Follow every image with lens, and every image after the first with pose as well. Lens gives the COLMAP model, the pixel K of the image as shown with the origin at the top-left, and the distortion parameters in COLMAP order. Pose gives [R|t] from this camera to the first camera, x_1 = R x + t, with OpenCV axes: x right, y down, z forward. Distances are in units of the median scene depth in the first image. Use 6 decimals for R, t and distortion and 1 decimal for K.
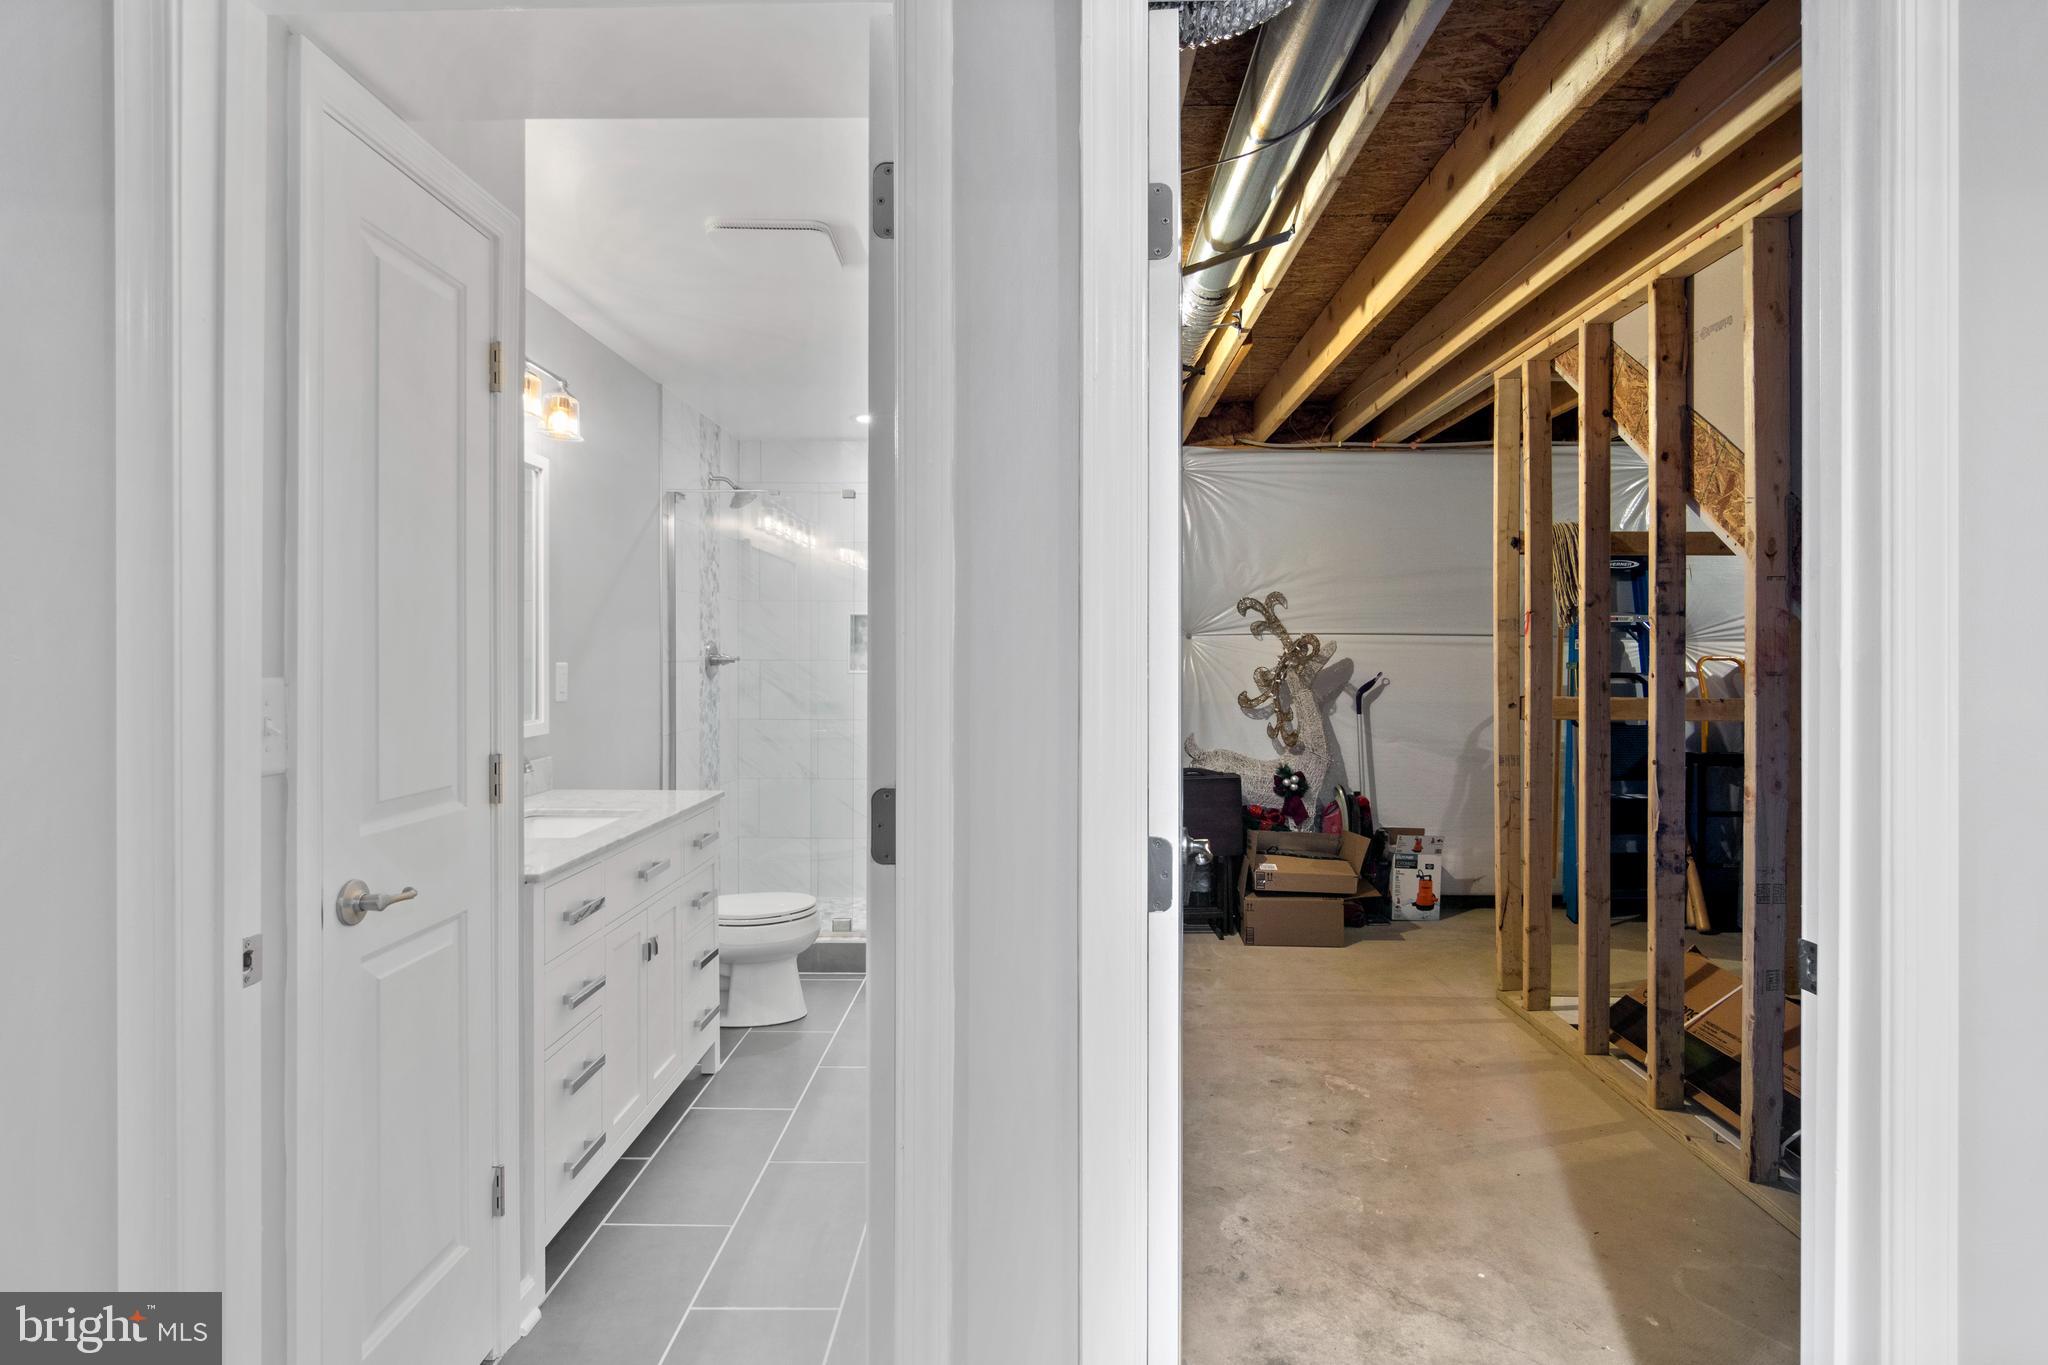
lens RADIAL K [[1052.9, 0, 1021.6], [0, 1052.9, 671.9], [0, 0, 1]] dist [0.001881, 0.001506]
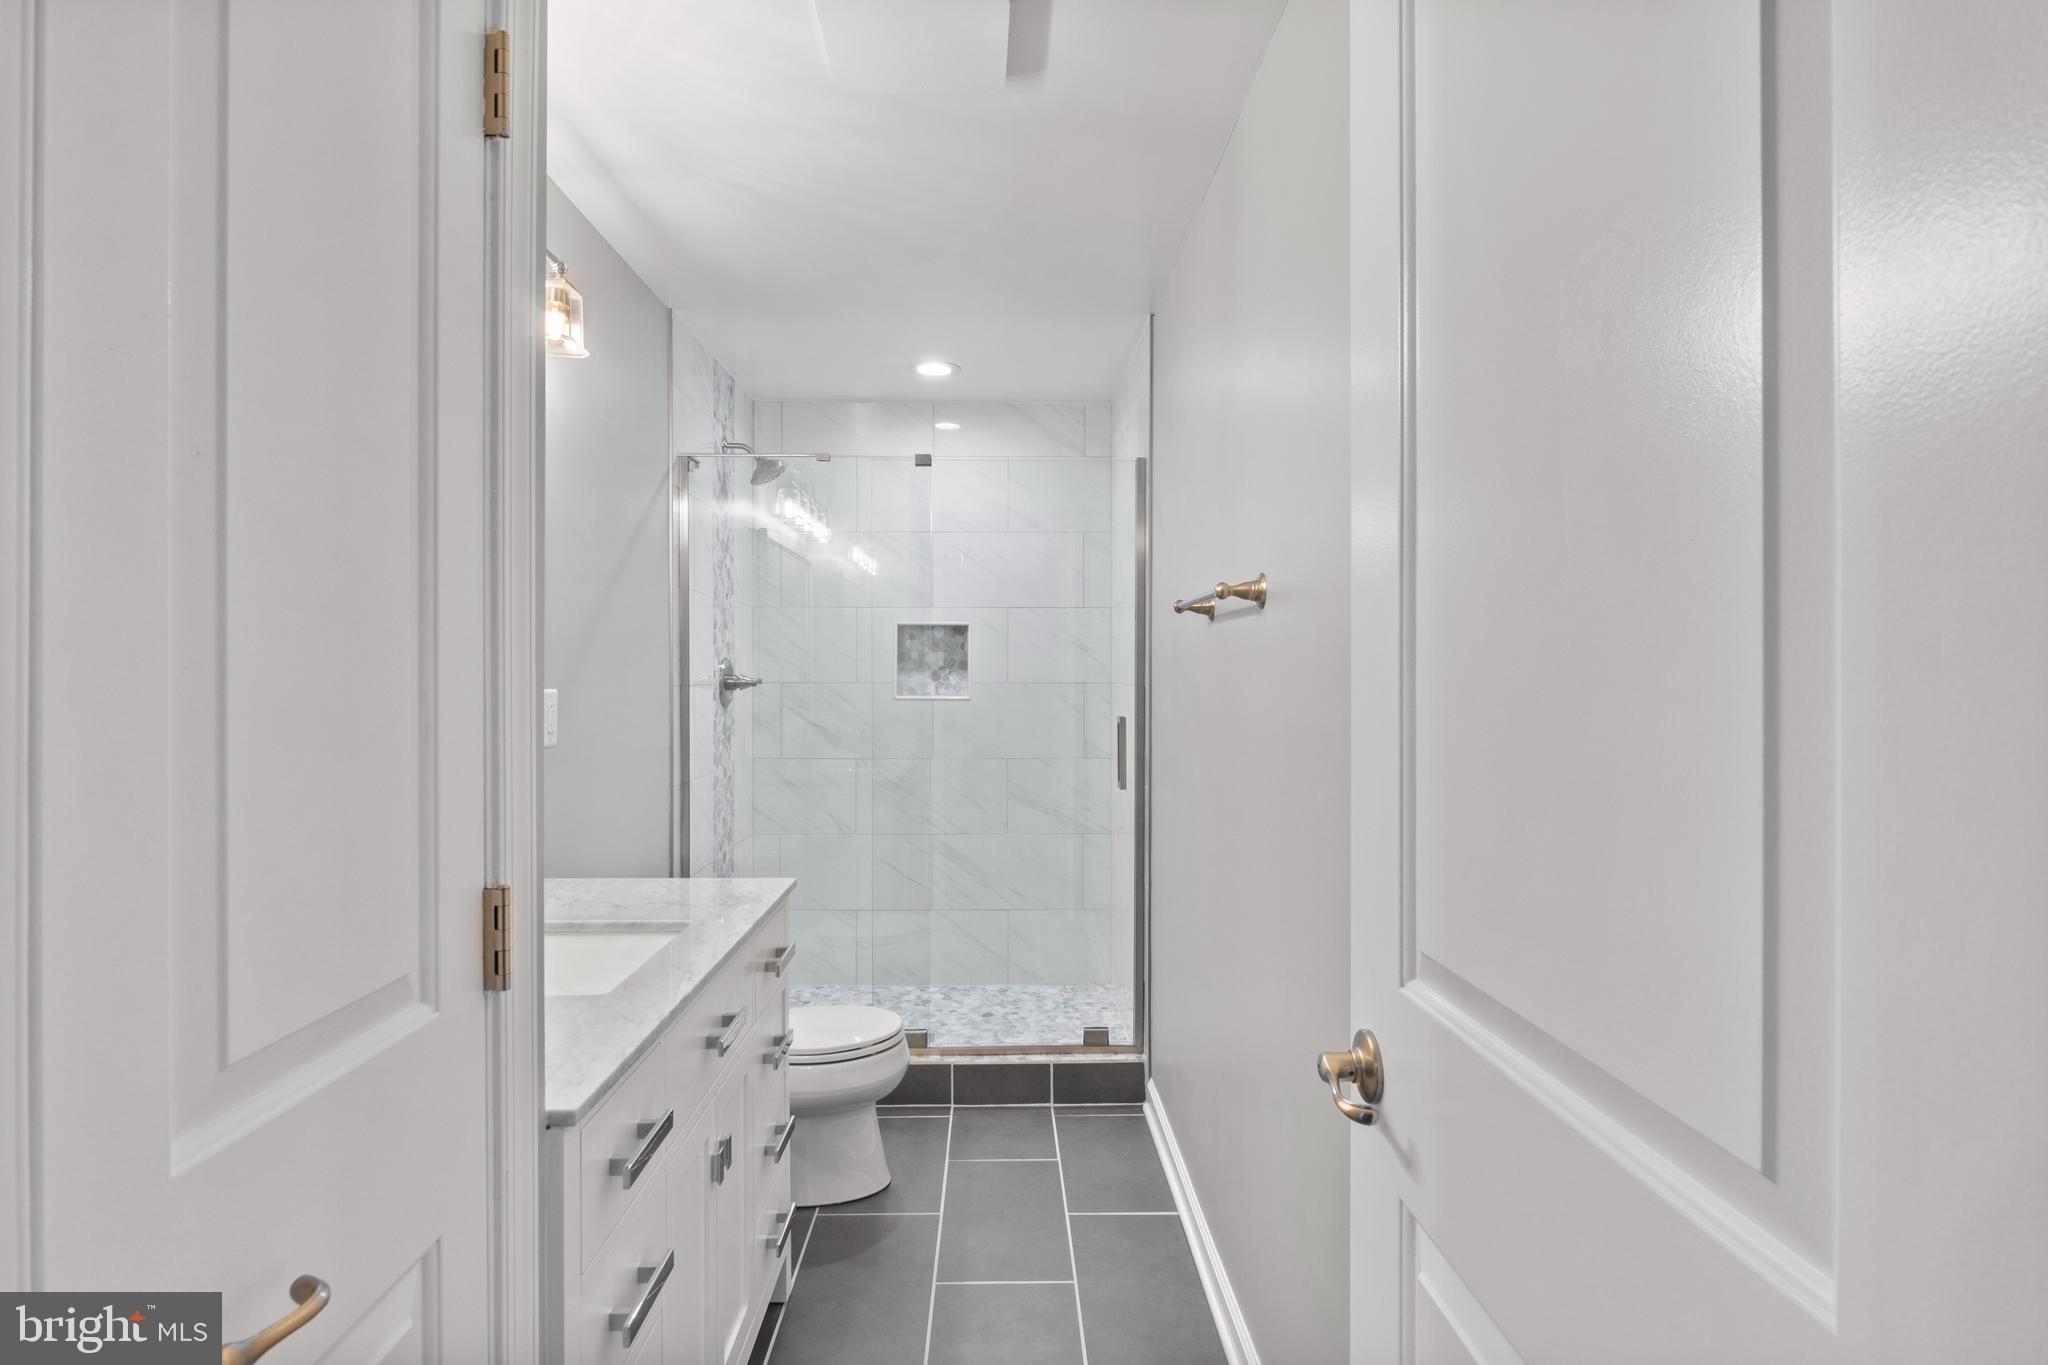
lens RADIAL K [[1088.8, 0, 1017.7], [0, 1088.8, 687.0], [0, 0, 1]] dist [0.000459, -0.000400]
pose [[0.999177, -0.001733, 0.040529, -0.119497], [0.001907, 0.999989, -0.004241, -0.004712], [-0.040522, 0.004315, 0.999169, 0.209270]]
